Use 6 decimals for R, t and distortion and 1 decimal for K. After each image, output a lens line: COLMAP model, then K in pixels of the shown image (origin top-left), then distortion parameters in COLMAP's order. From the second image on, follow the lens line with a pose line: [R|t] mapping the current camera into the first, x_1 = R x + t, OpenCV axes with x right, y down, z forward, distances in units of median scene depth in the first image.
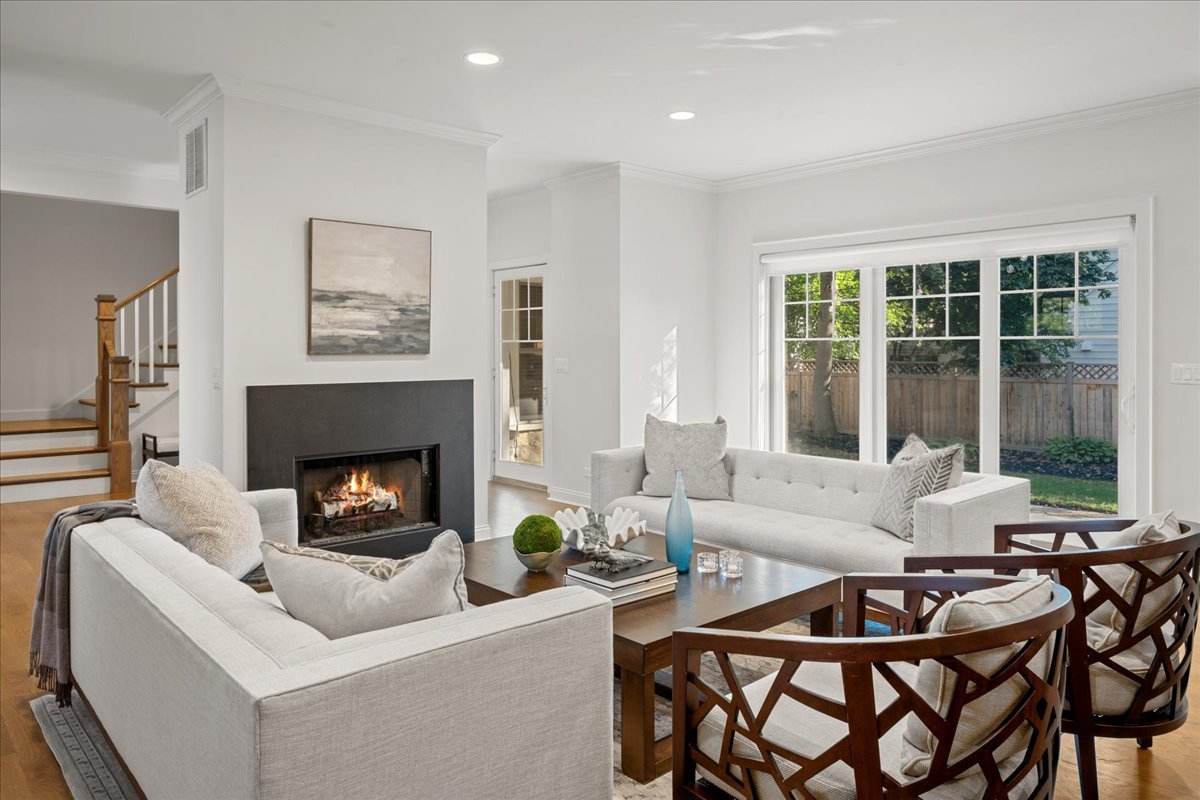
lens RADIAL K [[812.0, 0, 622.3], [0, 812.0, 356.3], [0, 0, 1]] dist [-0.001511, -0.002468]
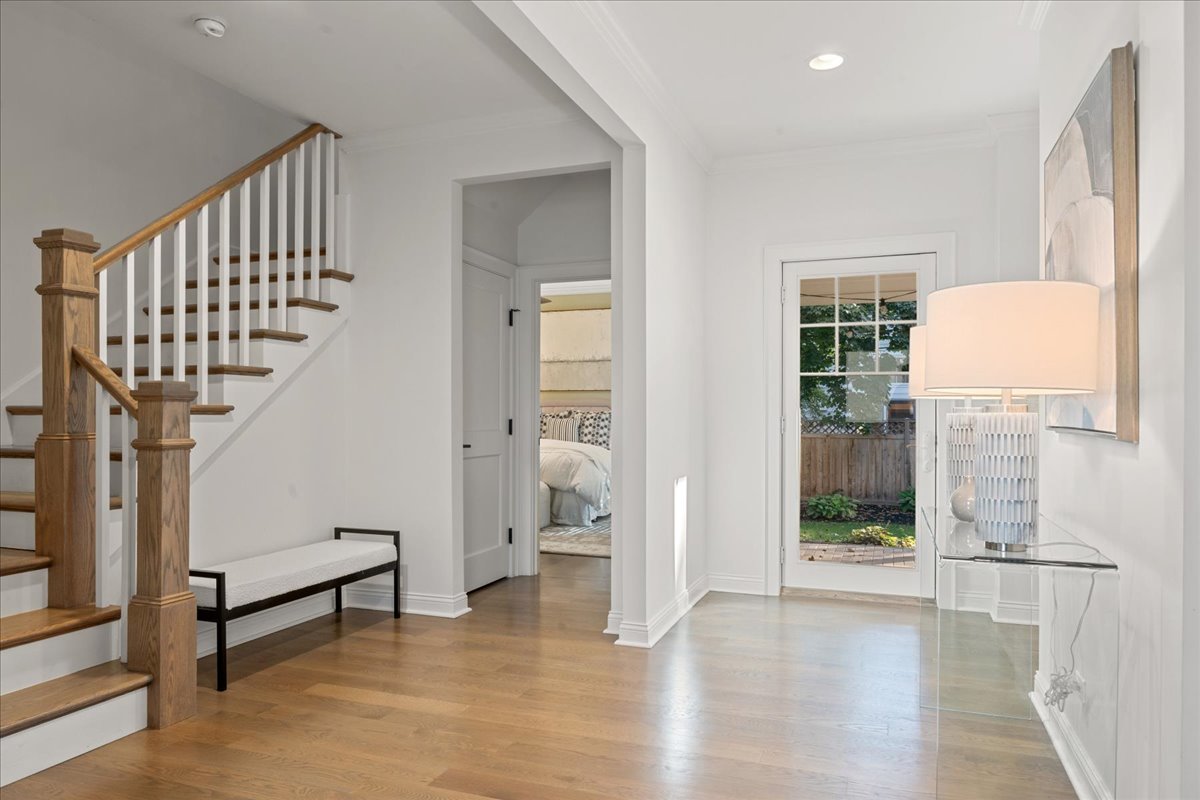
lens RADIAL K [[782.3, 0, 603.1], [0, 782.3, 412.3], [0, 0, 1]] dist [0.003739, -0.000124]
pose [[0.895938, 0.006374, 0.444134, -0.893179], [-0.002577, 0.999955, -0.009153, 0.026590], [-0.444172, 0.007056, 0.895914, 0.830666]]
